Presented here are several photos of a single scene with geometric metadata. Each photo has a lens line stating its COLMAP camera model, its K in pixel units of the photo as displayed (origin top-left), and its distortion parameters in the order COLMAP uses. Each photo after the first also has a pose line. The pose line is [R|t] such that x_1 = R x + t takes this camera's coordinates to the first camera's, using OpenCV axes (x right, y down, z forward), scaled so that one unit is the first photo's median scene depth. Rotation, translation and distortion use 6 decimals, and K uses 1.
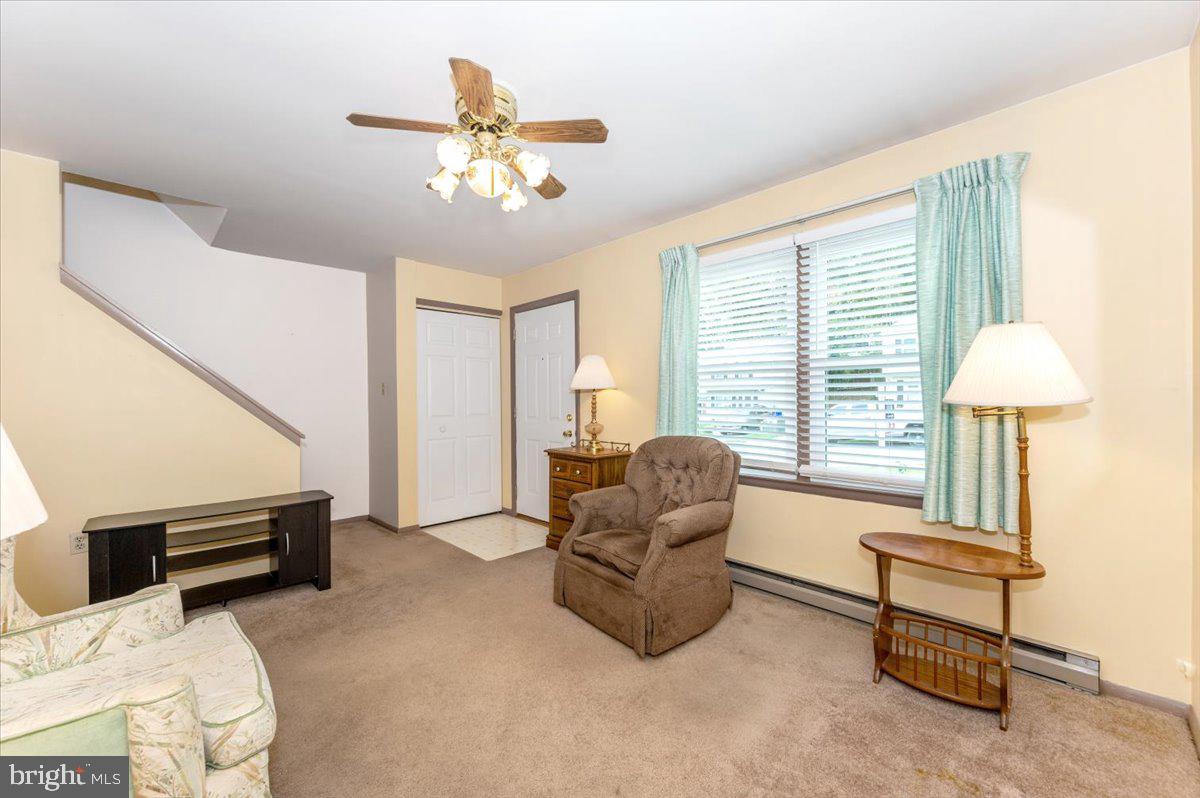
lens RADIAL K [[481.4, 0, 593.4], [0, 481.4, 403.2], [0, 0, 1]] dist [0.001408, 0.000158]
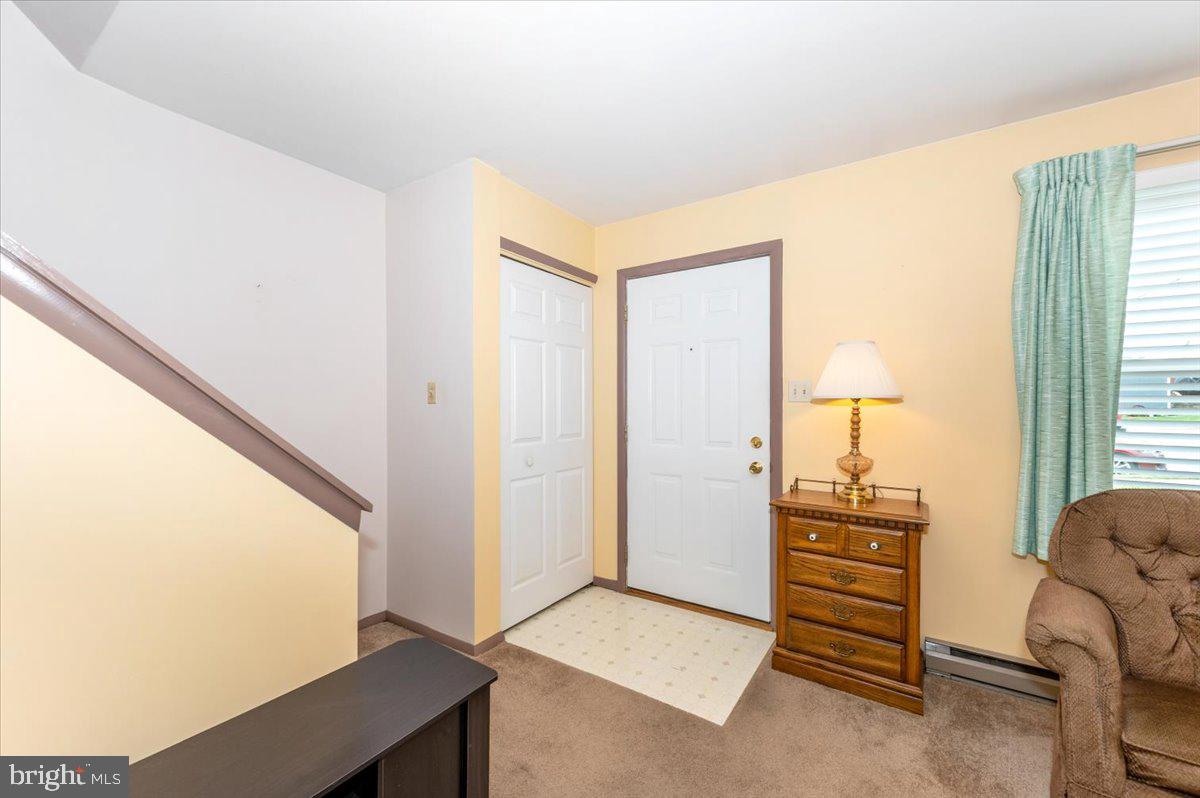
lens RADIAL K [[481.4, 0, 597.1], [0, 481.4, 401.3], [0, 0, 1]] dist [0.001408, 0.000158]
pose [[0.976512, 0.005851, 0.215384, -0.399265], [-0.003055, 0.999907, -0.013310, -0.014879], [-0.215442, 0.012339, 0.976439, 0.436247]]
